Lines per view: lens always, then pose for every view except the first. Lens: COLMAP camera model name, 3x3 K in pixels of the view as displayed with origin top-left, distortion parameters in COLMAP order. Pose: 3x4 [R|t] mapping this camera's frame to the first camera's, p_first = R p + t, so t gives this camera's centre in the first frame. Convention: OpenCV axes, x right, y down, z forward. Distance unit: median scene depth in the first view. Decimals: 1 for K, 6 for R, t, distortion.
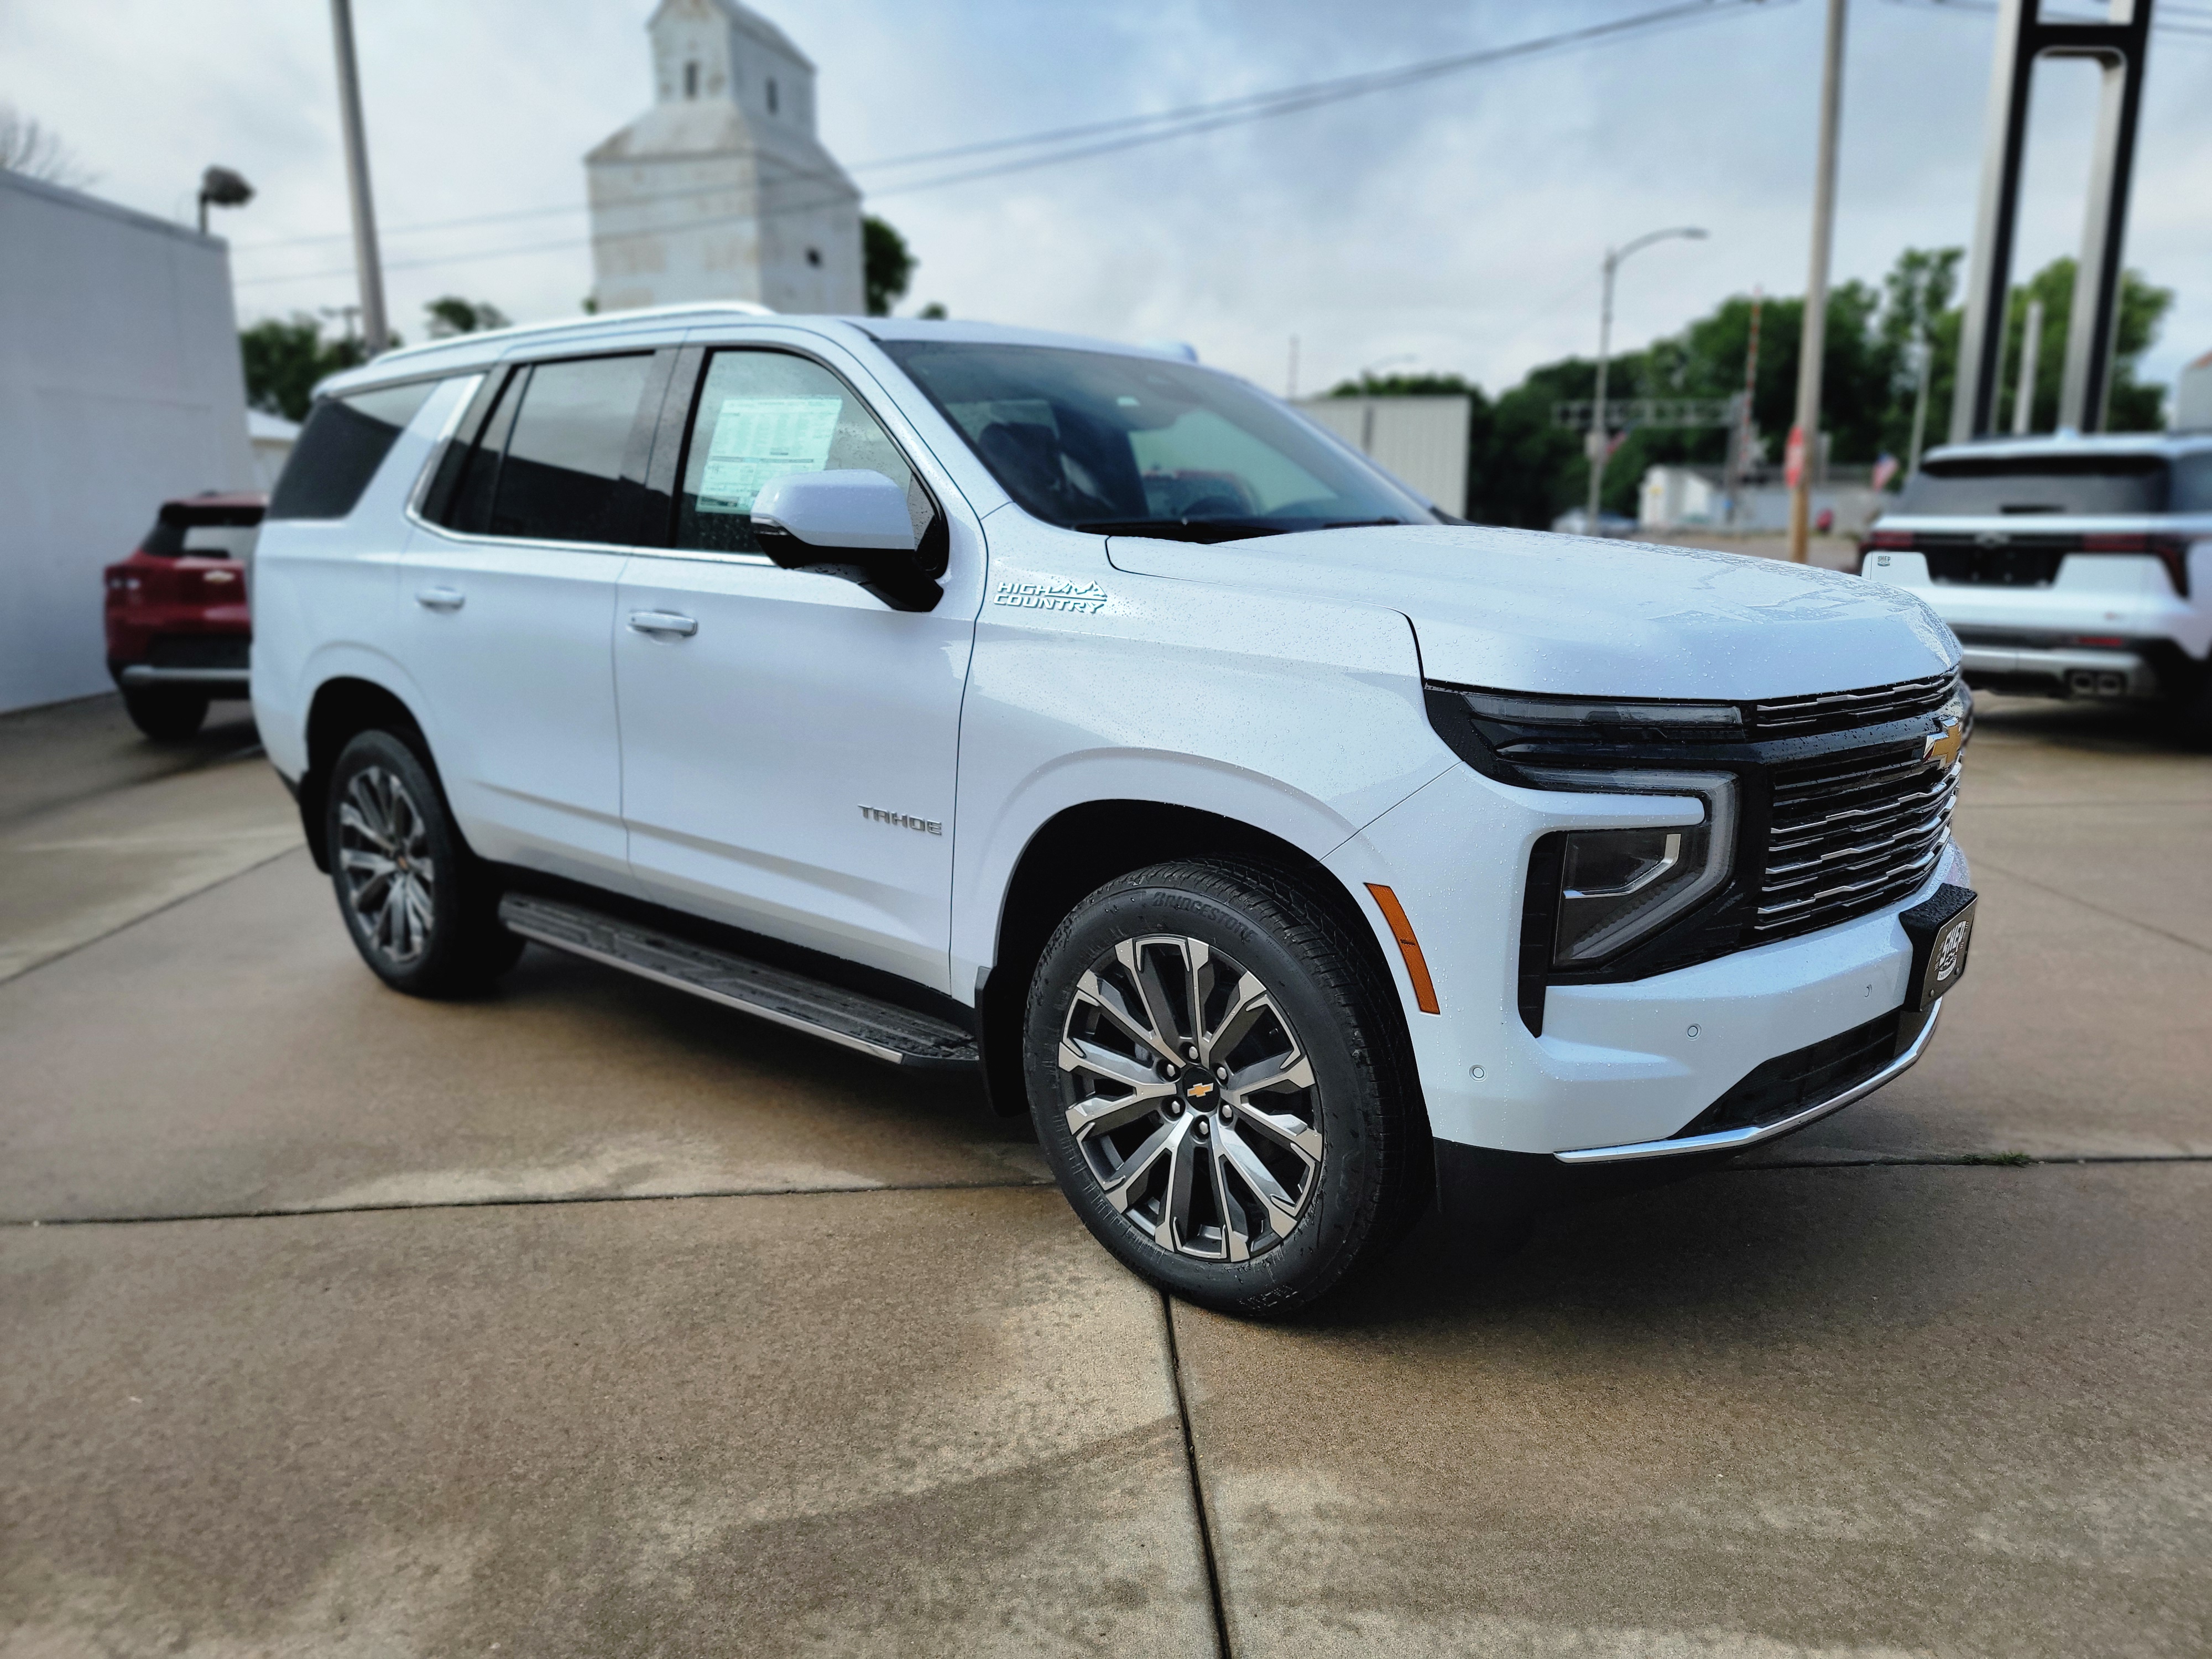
lens RADIAL K [[1525.8, 0, 1152.8], [0, 1525.8, 838.8], [0, 0, 1]] dist [0.036026, -0.000802]
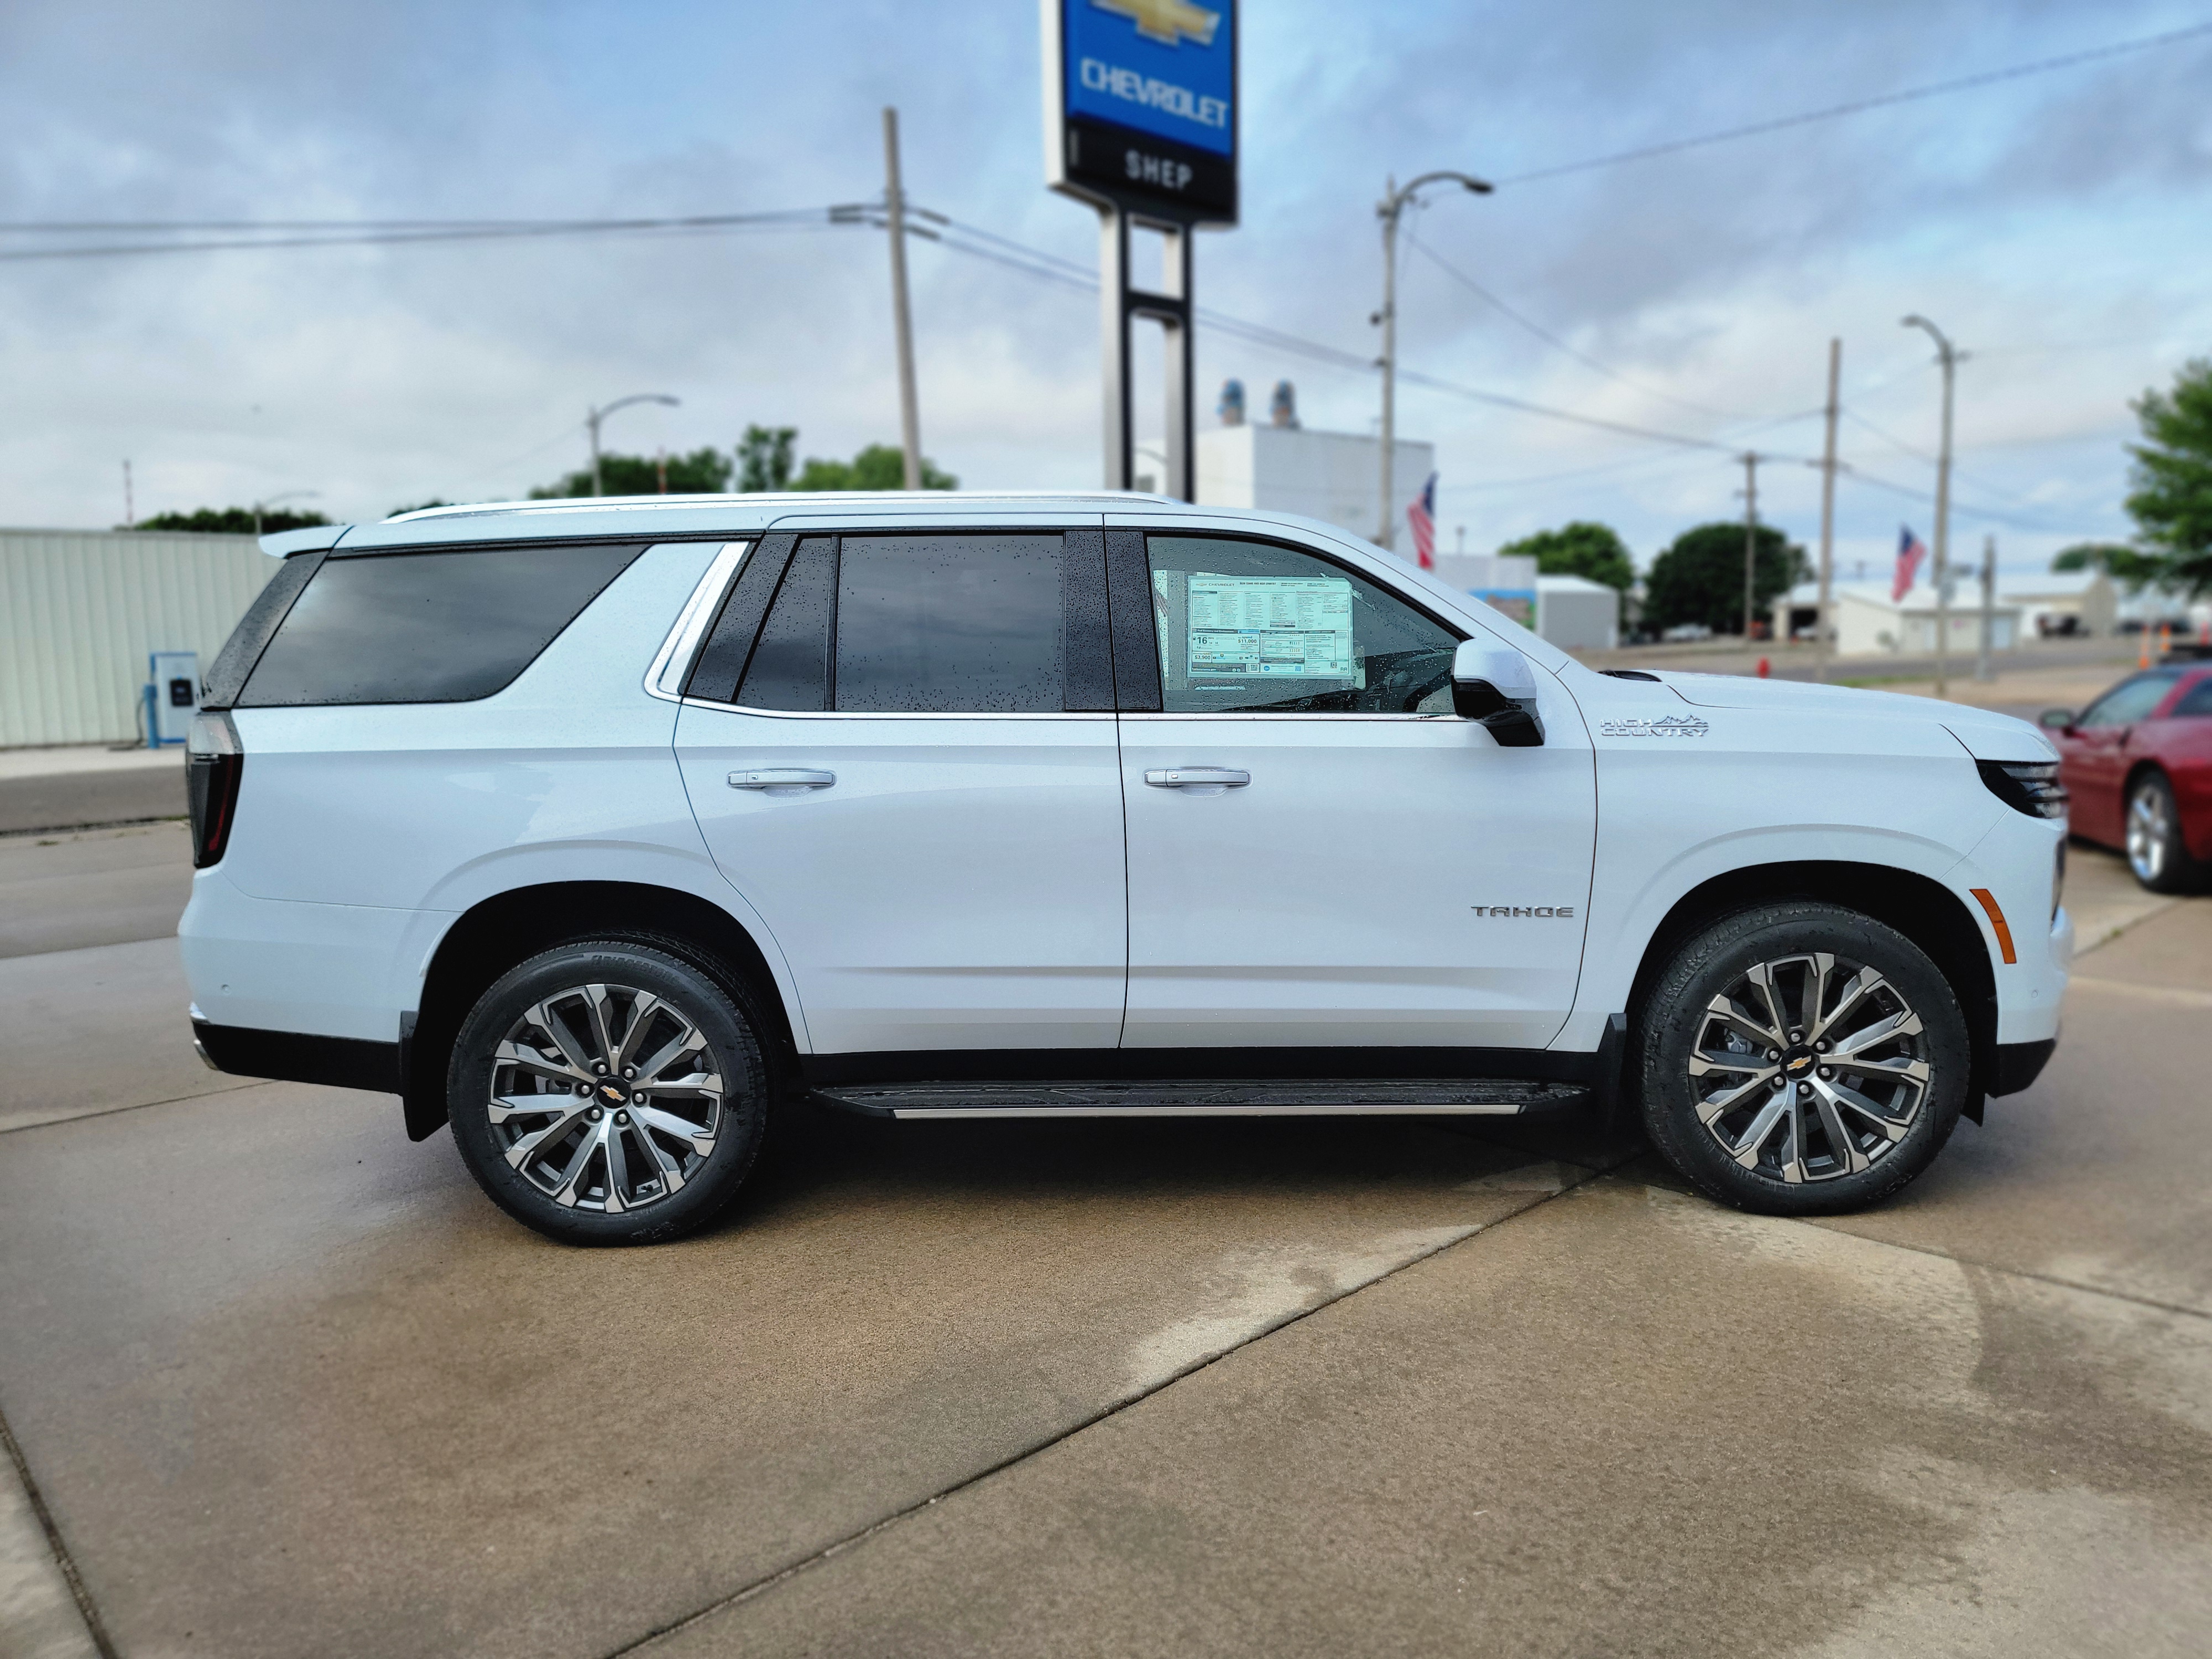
lens RADIAL K [[1522.4, 0, 1115.7], [0, 1522.4, 823.7], [0, 0, 1]] dist [0.079799, -0.070611]
pose [[0.772600, -0.087952, 0.628771, -1.087967], [0.150656, 0.987469, -0.046991, -0.067966], [-0.616759, 0.131034, 0.776169, 0.199233]]
